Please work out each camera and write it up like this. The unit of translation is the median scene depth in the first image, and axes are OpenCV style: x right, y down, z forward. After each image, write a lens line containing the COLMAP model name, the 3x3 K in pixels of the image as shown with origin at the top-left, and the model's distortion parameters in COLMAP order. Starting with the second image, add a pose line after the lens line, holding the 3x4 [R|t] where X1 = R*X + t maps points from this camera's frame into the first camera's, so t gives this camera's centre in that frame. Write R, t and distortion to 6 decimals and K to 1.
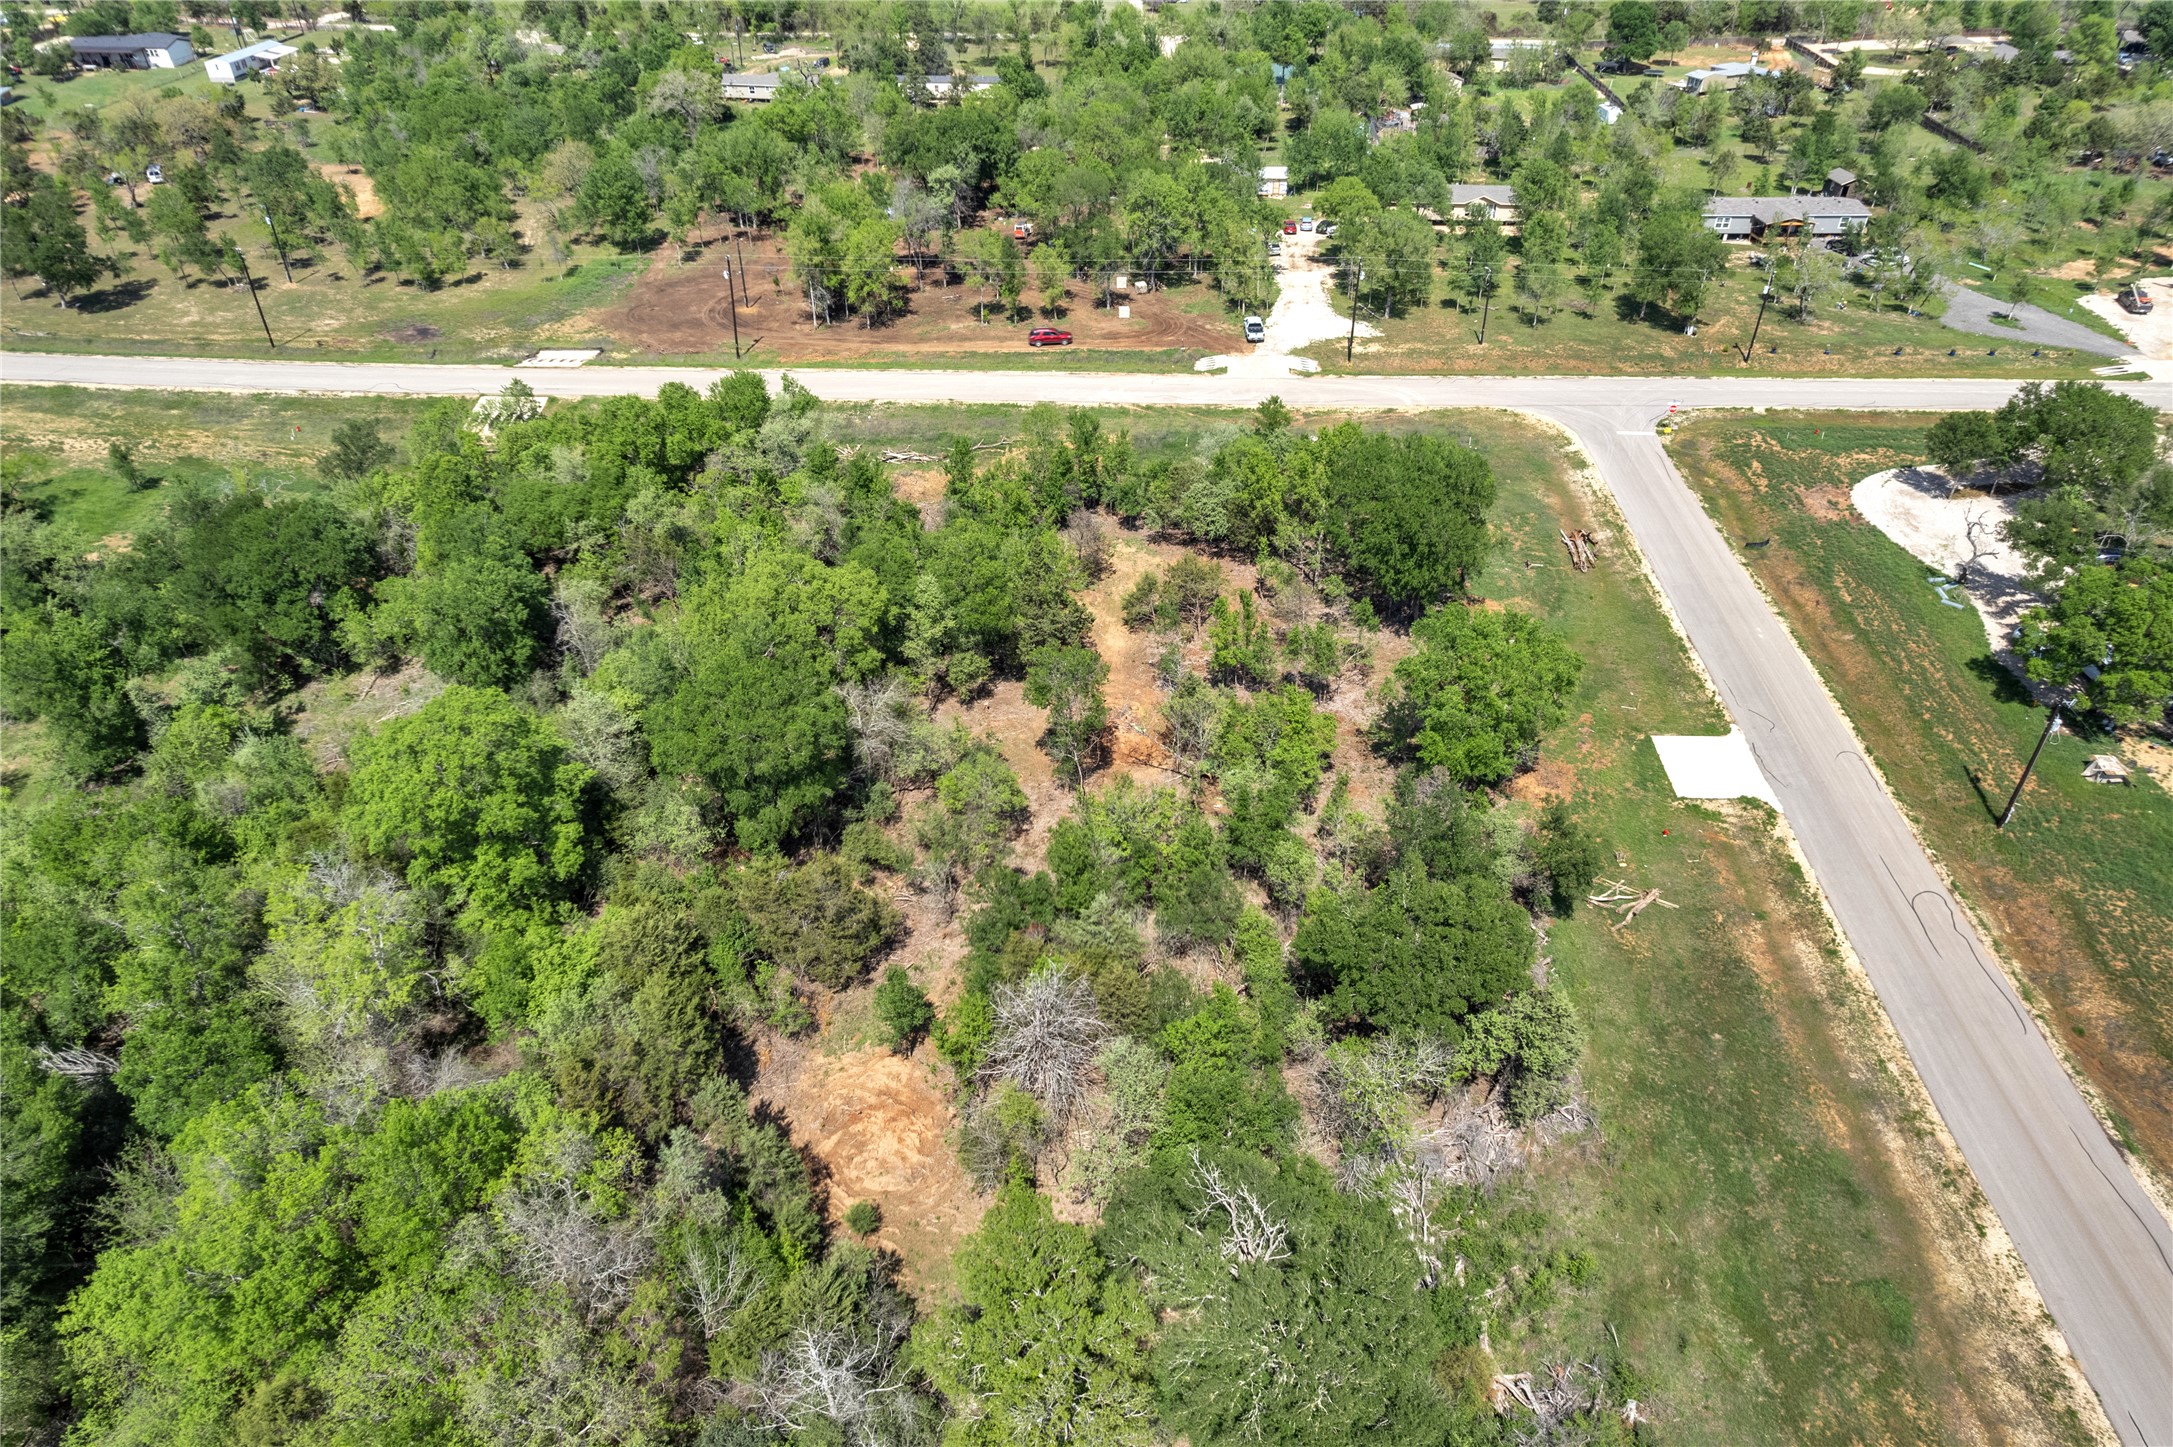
lens RADIAL K [[1385.8, 0, 1086.2], [0, 1385.8, 732.0], [0, 0, 1]] dist [-0.085530, 0.081617]
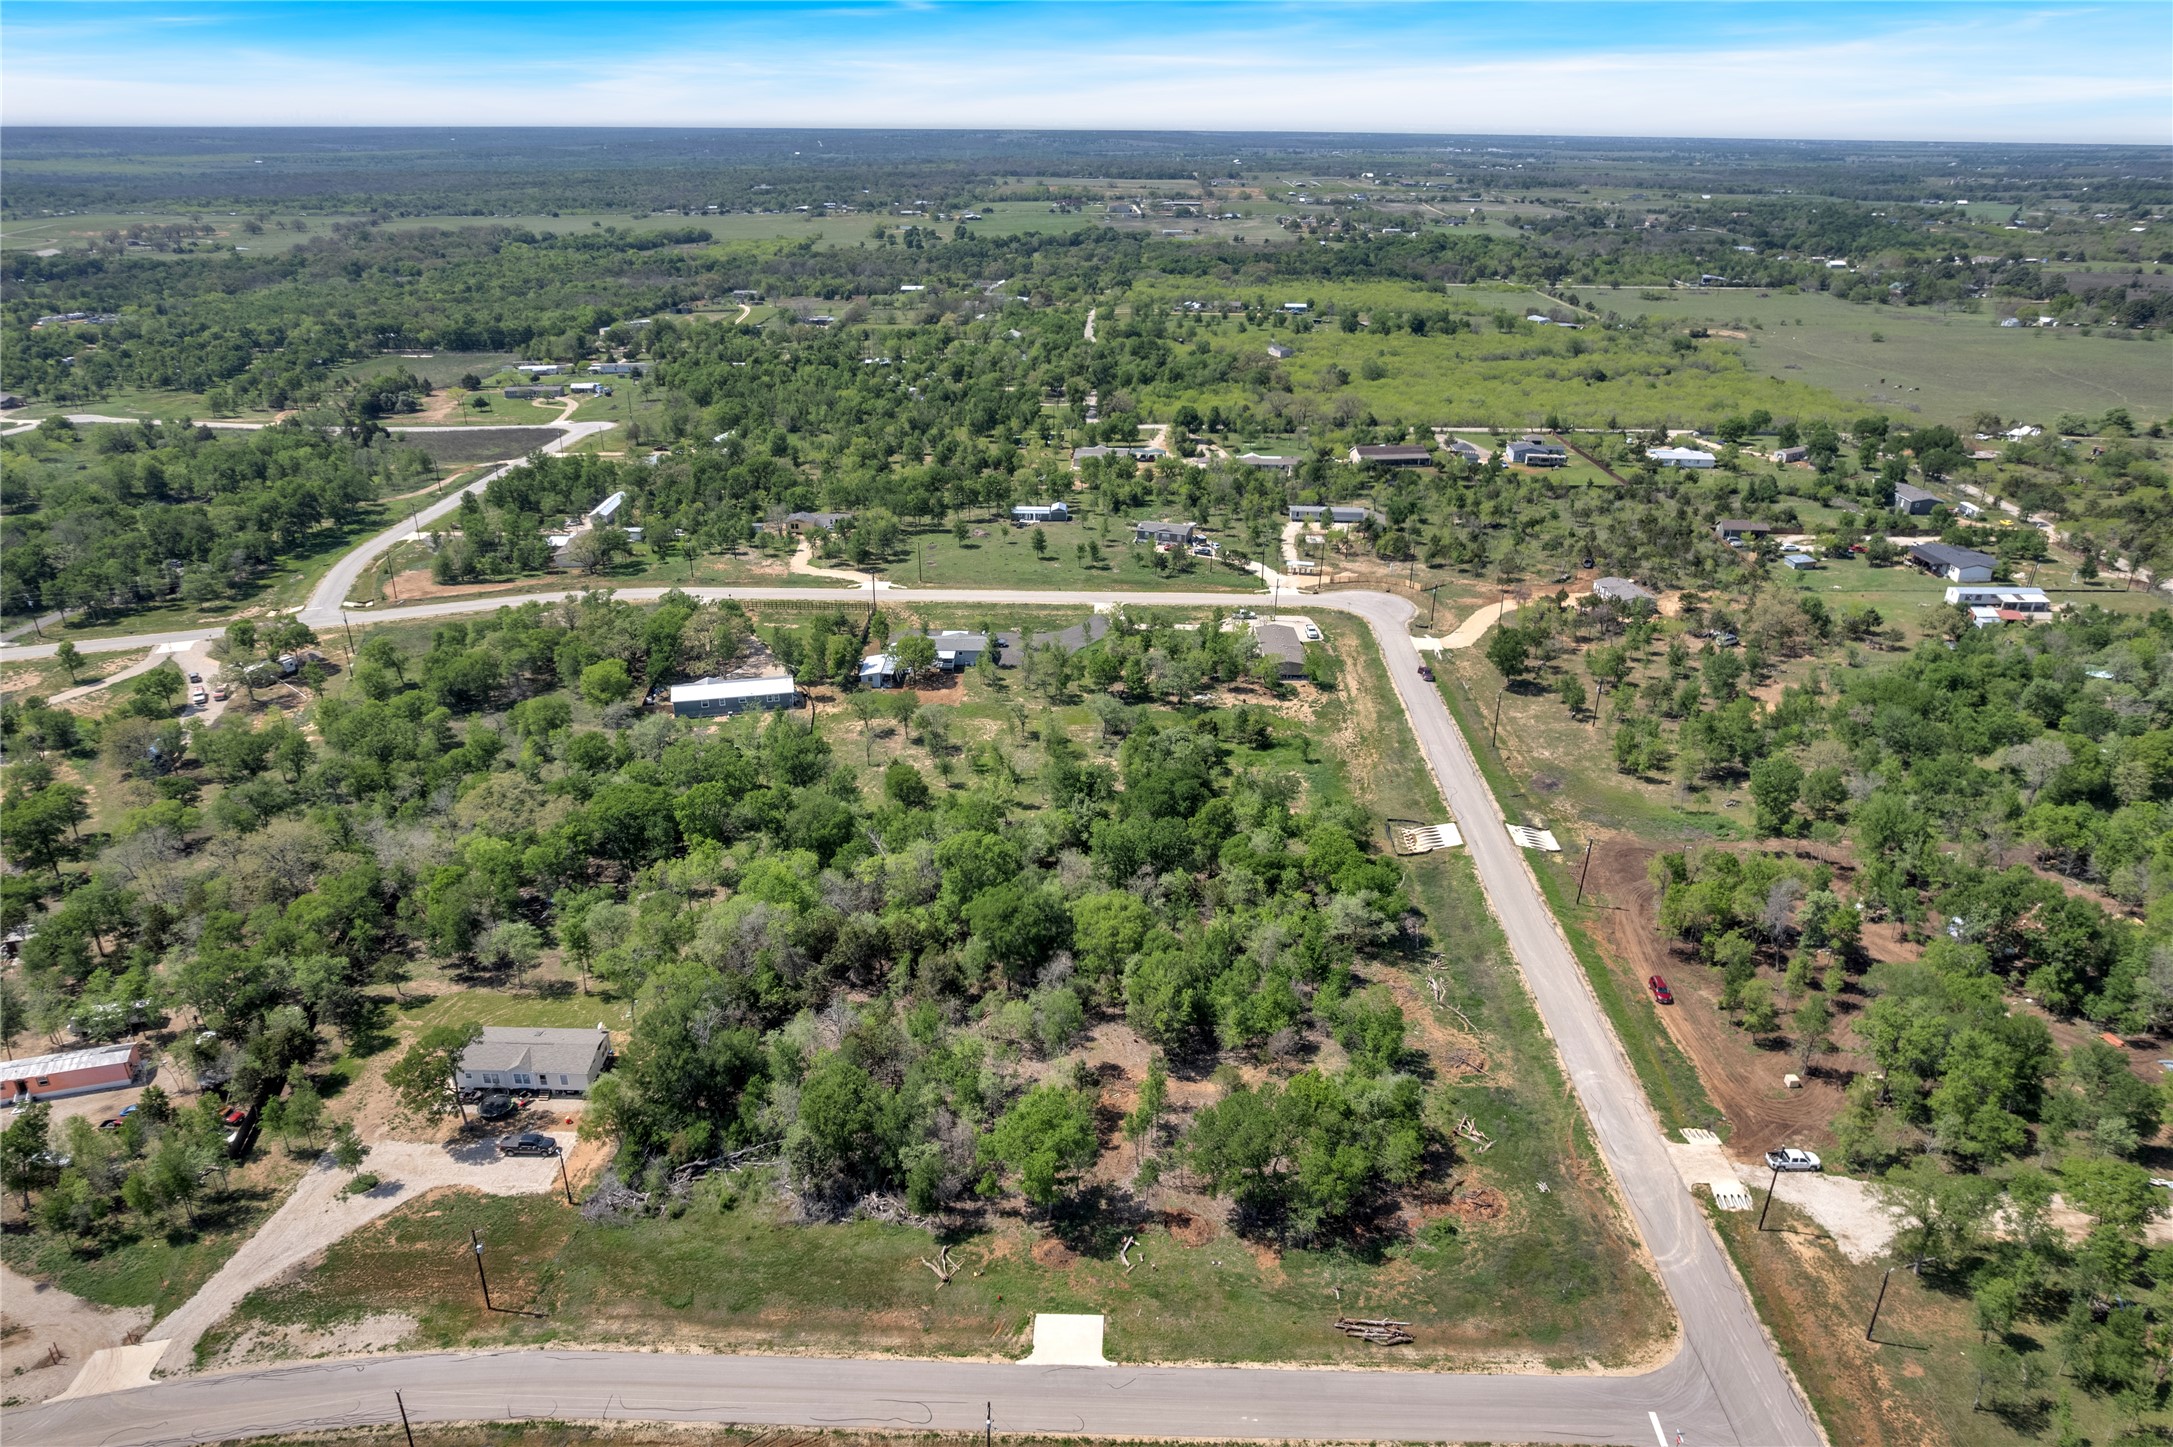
lens RADIAL K [[1385.8, 0, 1086.2], [0, 1385.8, 732.0], [0, 0, 1]] dist [-0.085530, 0.081617]
pose [[0.023168, 0.410876, -0.911397, 1.183046], [-0.594857, 0.738364, 0.317748, -0.717837], [0.803498, 0.534789, 0.261519, 0.236385]]
